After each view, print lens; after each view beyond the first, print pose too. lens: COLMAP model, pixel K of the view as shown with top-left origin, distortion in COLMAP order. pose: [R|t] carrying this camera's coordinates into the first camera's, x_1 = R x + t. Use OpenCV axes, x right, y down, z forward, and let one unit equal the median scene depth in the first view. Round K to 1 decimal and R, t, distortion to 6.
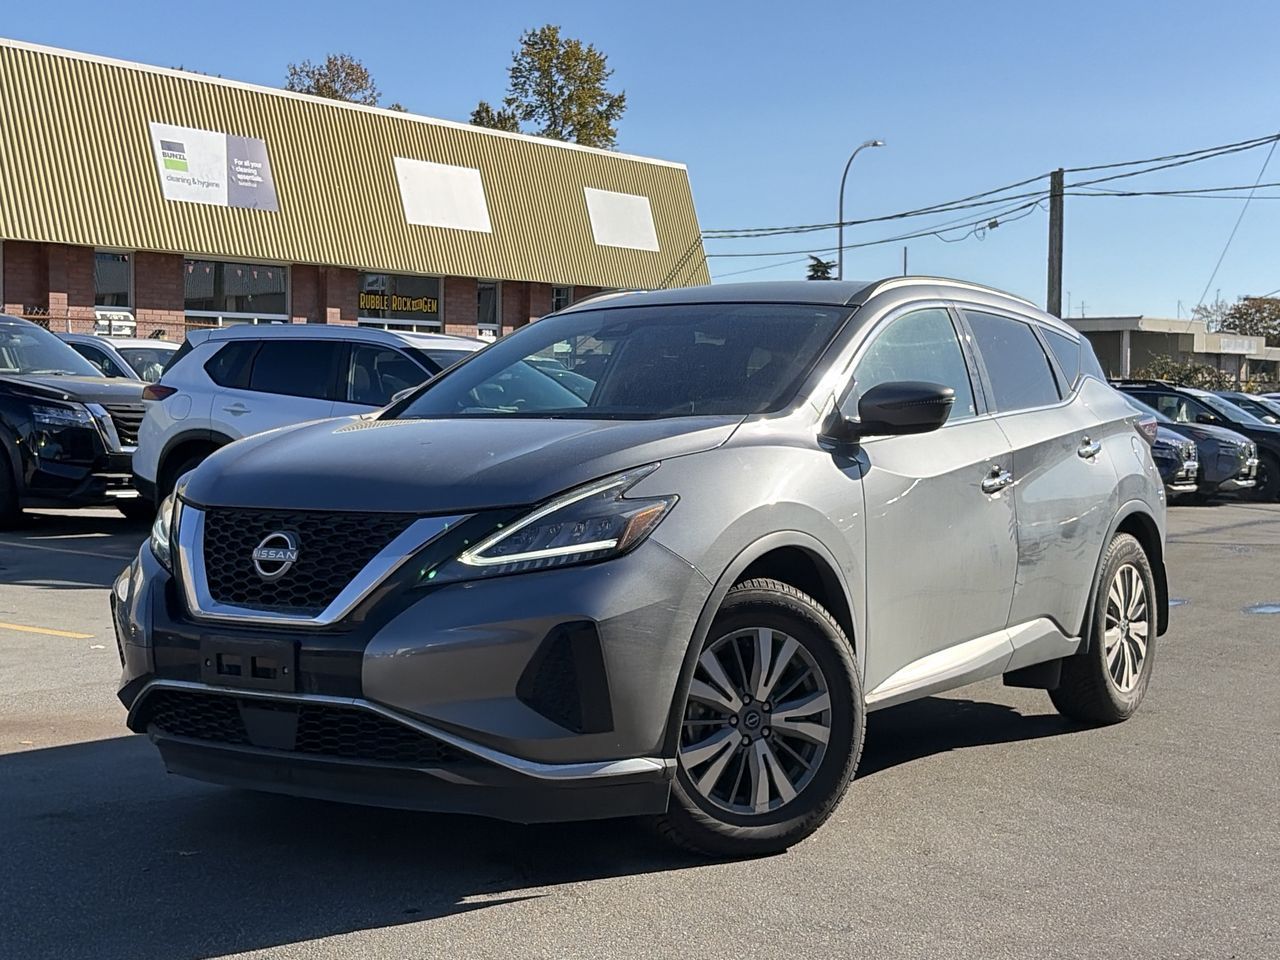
lens RADIAL K [[1954.3, 0, 634.7], [0, 1954.3, 404.5], [0, 0, 1]] dist [0.196359, -0.083819]
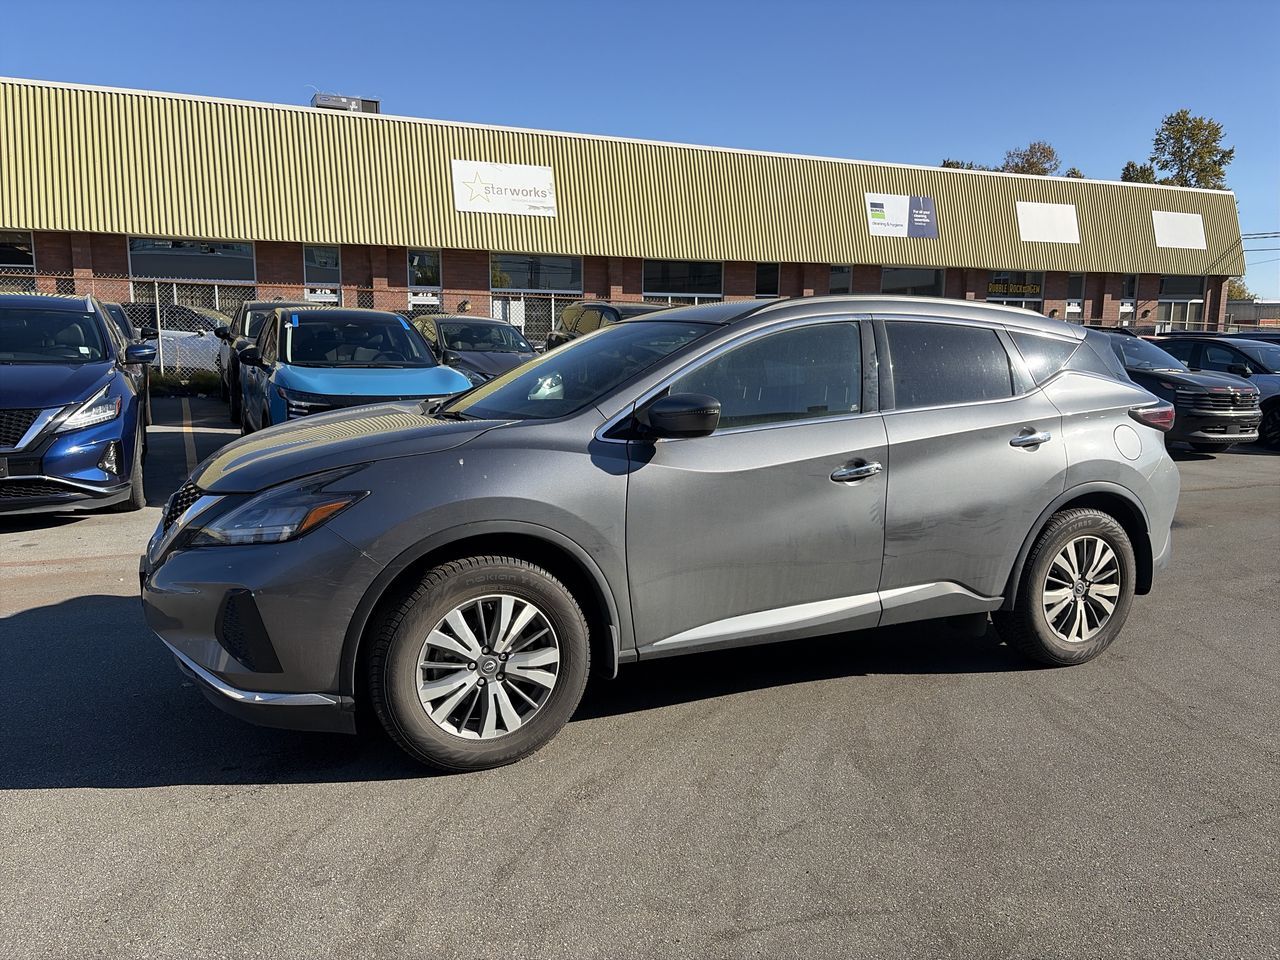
lens RADIAL K [[993.7, 0, 636.1], [0, 993.7, 459.0], [0, 0, 1]] dist [0.043274, -0.048412]
pose [[0.849278, 0.067527, -0.523610, 0.128392], [-0.004837, 0.992740, 0.120183, -0.013356], [0.527924, -0.099536, 0.843438, 0.142524]]
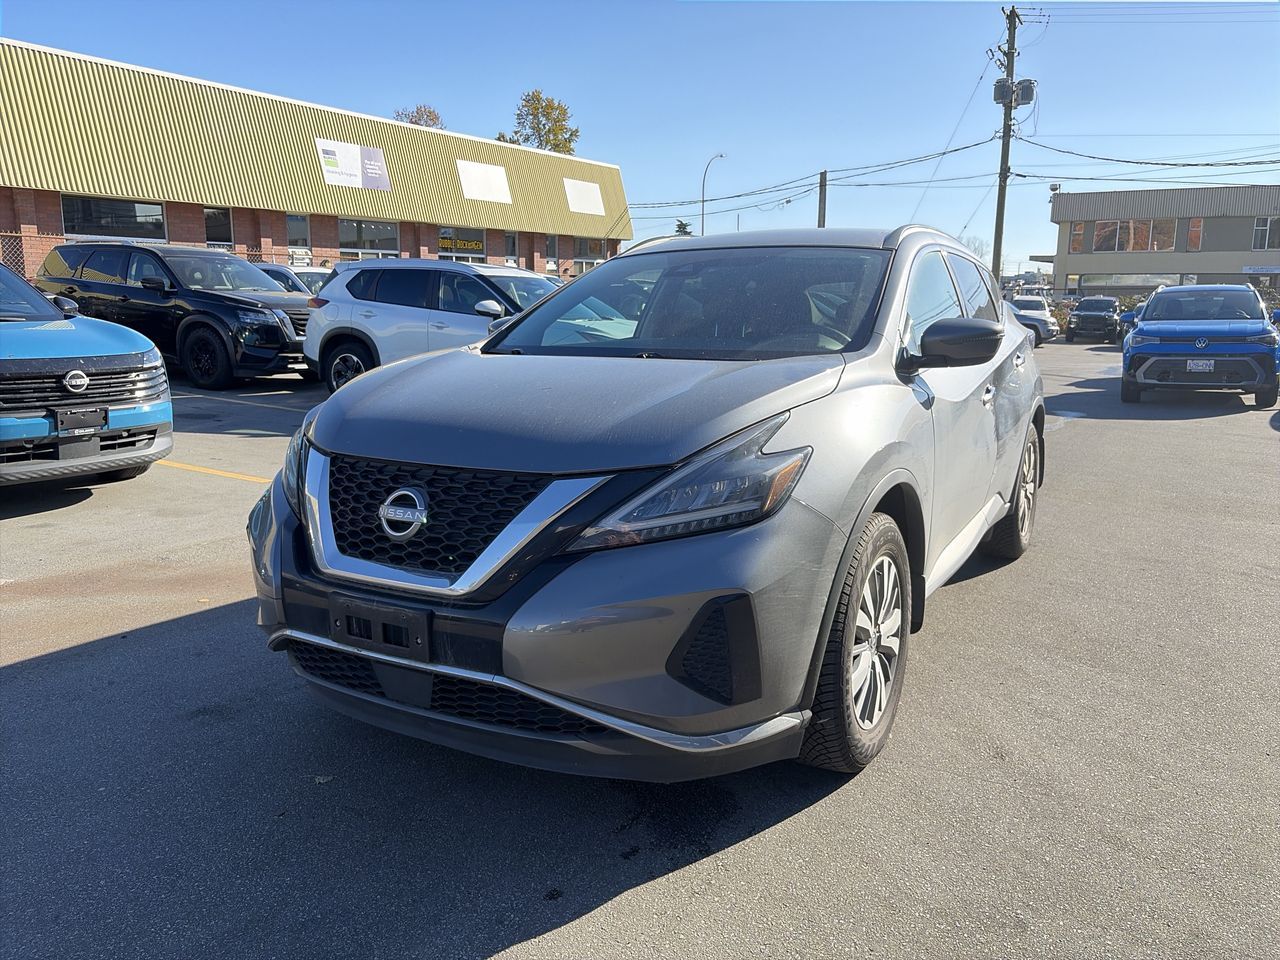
lens RADIAL K [[999.1, 0, 632.3], [0, 999.1, 447.8], [0, 0, 1]] dist [0.024570, 0.006871]
pose [[0.998702, -0.007782, 0.050341, -0.022848], [0.000238, 0.988964, 0.148153, -0.007211], [-0.050938, -0.147949, 0.987682, 0.130854]]
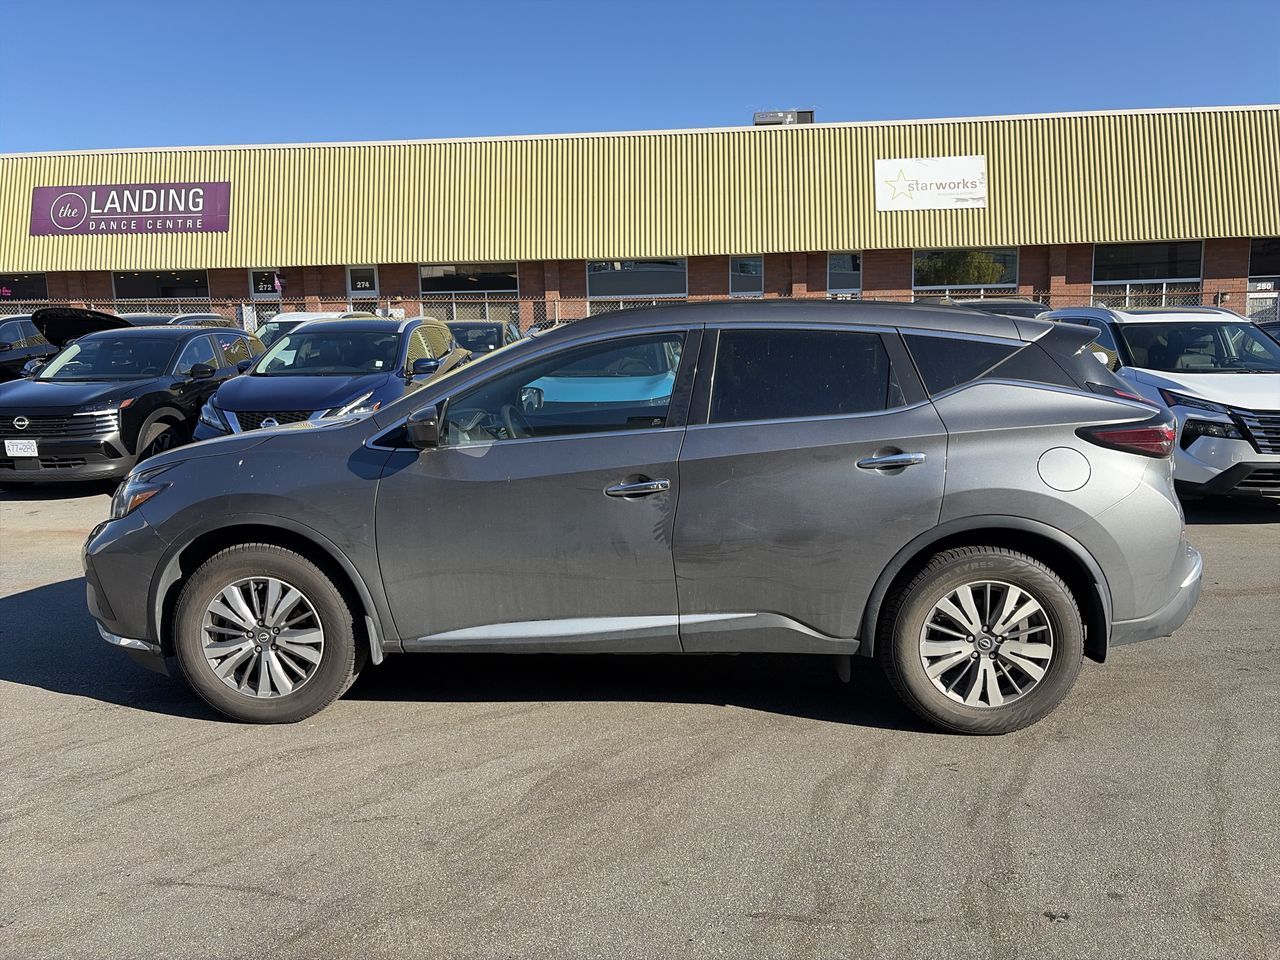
lens RADIAL K [[976.8, 0, 640.0], [0, 976.8, 480.0], [0, 0, 1]] dist [0.028283, -0.004839]
pose [[0.480515, 0.111626, -0.869853, 0.224681], [0.020728, 0.990144, 0.138513, -0.014494], [0.876742, -0.084588, 0.473465, 0.245714]]
